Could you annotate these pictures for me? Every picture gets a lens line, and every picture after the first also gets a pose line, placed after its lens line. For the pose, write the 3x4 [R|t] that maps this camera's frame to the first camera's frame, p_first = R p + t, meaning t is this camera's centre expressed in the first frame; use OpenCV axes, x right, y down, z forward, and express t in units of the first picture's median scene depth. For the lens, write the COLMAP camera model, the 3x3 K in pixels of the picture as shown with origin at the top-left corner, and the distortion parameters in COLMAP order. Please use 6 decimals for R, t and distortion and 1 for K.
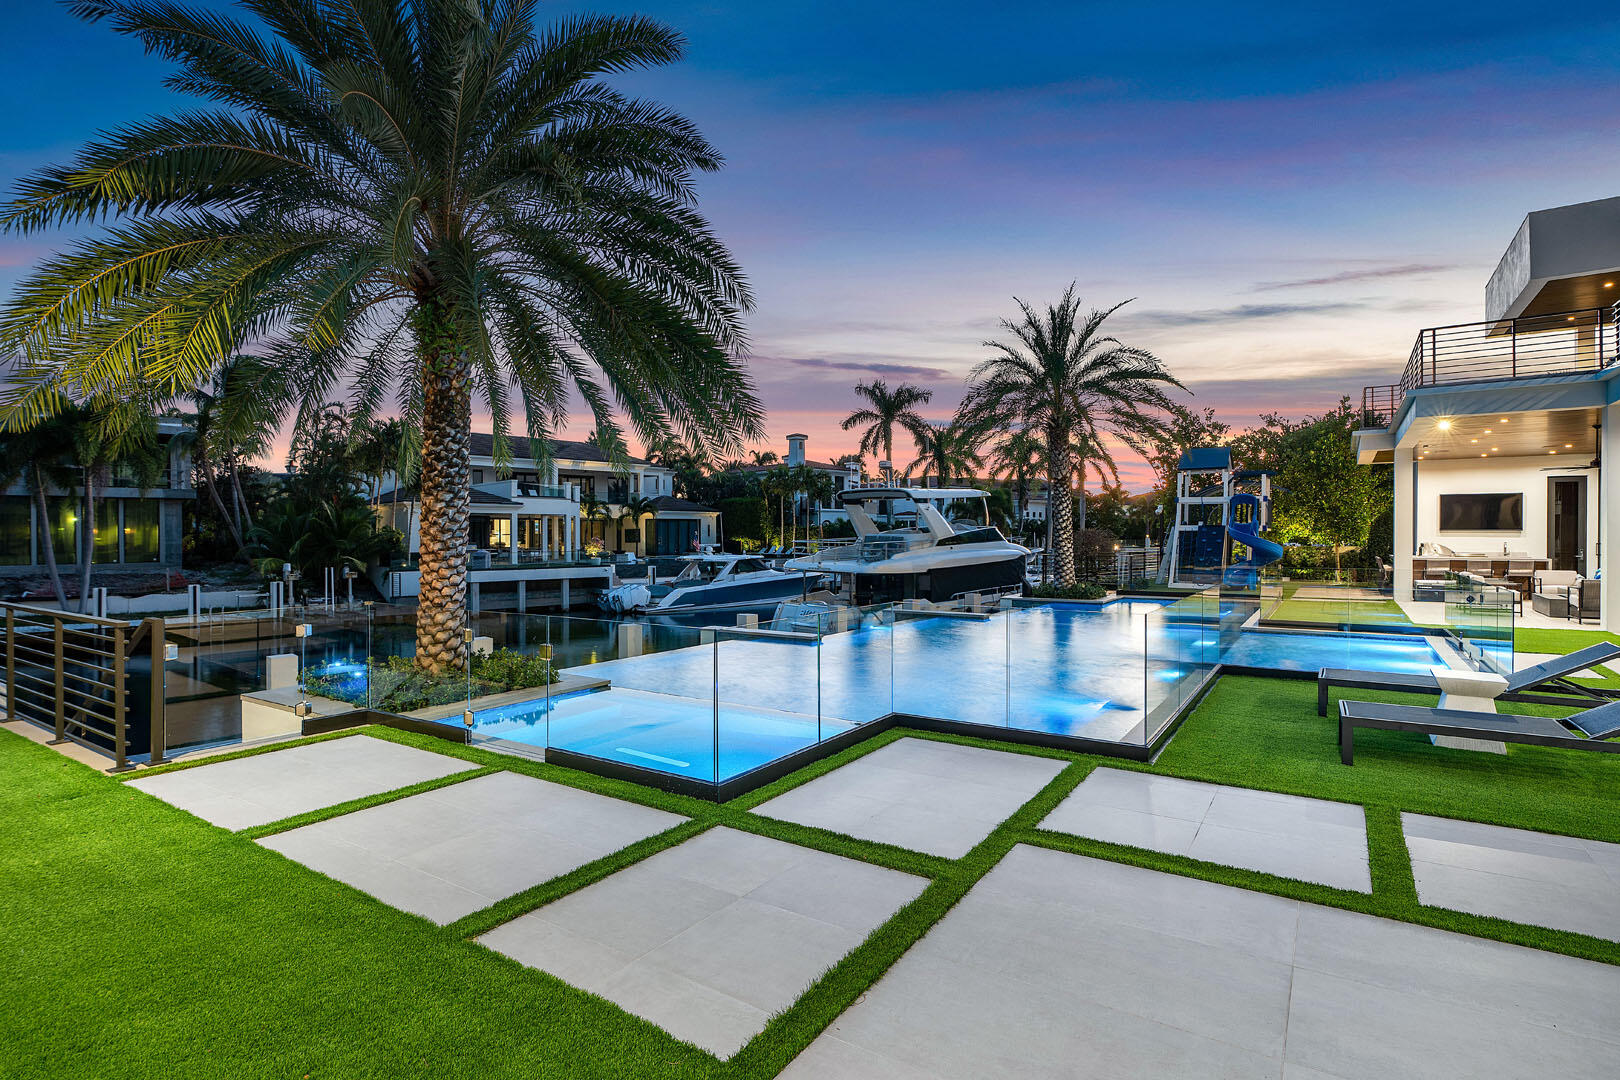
lens RADIAL K [[802.3, 0, 810.1], [0, 802.3, 543.1], [0, 0, 1]] dist [-0.000123, -0.000028]
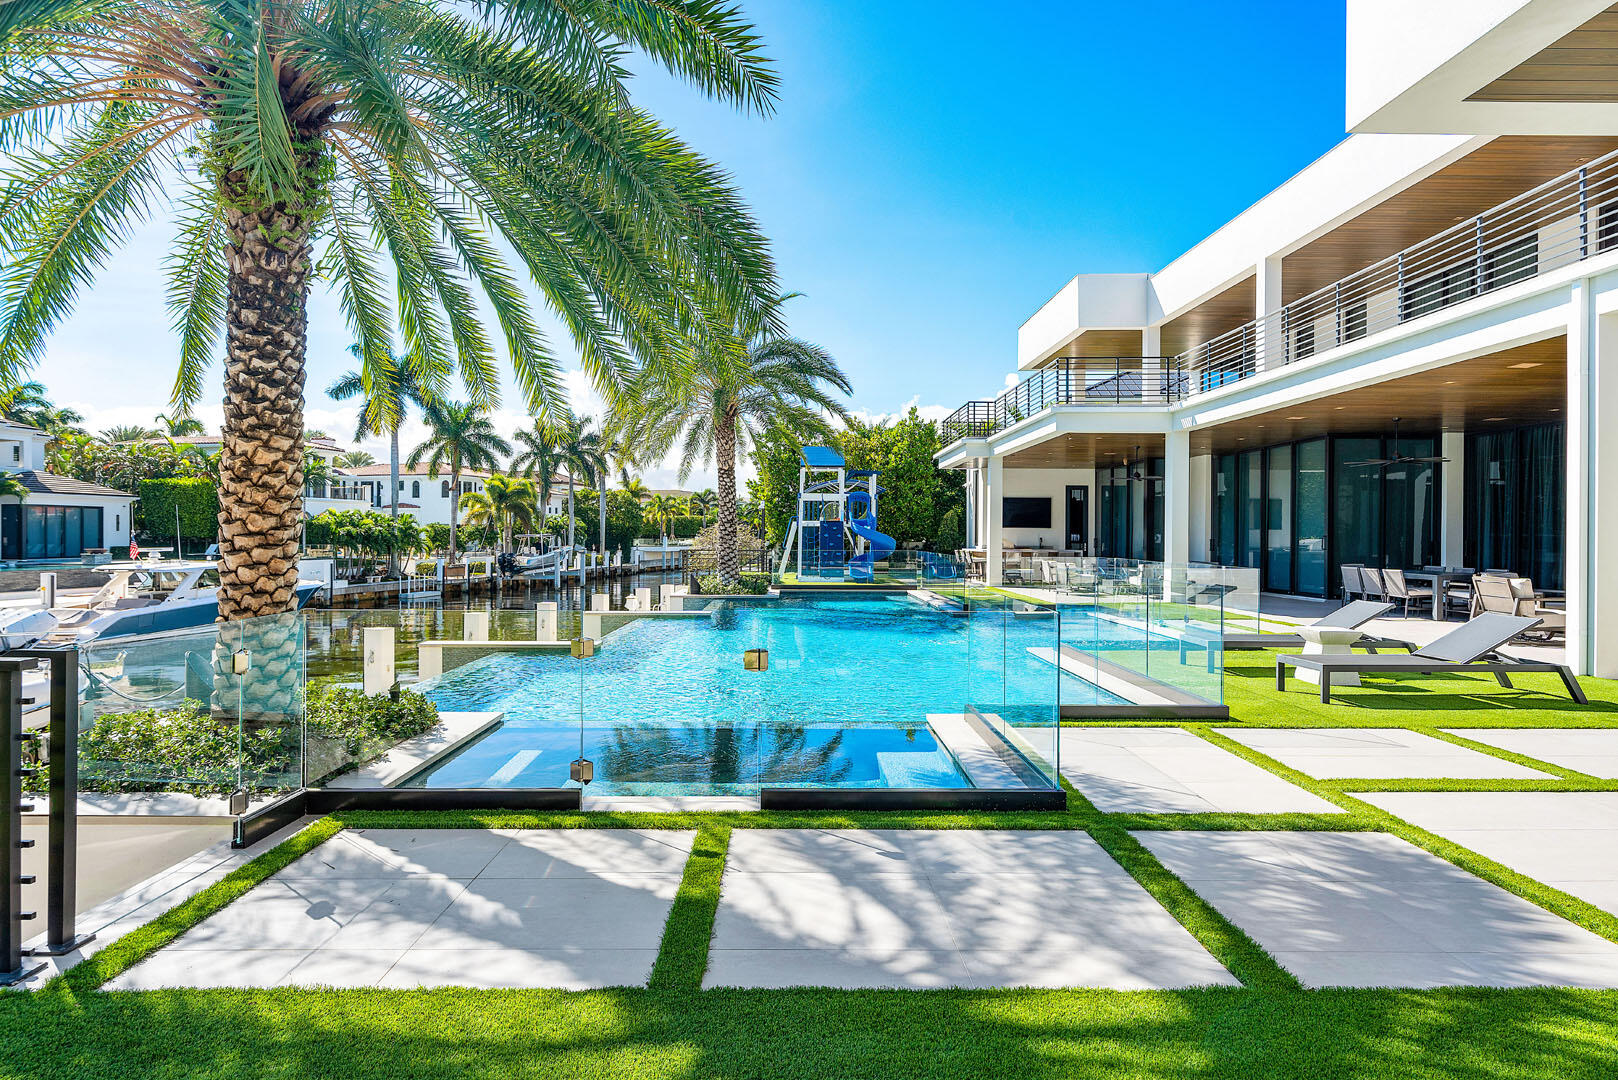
lens RADIAL K [[875.8, 0, 805.2], [0, 875.8, 536.9], [0, 0, 1]] dist [-0.000439, -0.000050]
pose [[0.834964, 0.003040, 0.550296, -0.484889], [0.000478, 0.999980, -0.006250, 0.019111], [-0.550304, 0.005482, 0.834946, 0.205680]]
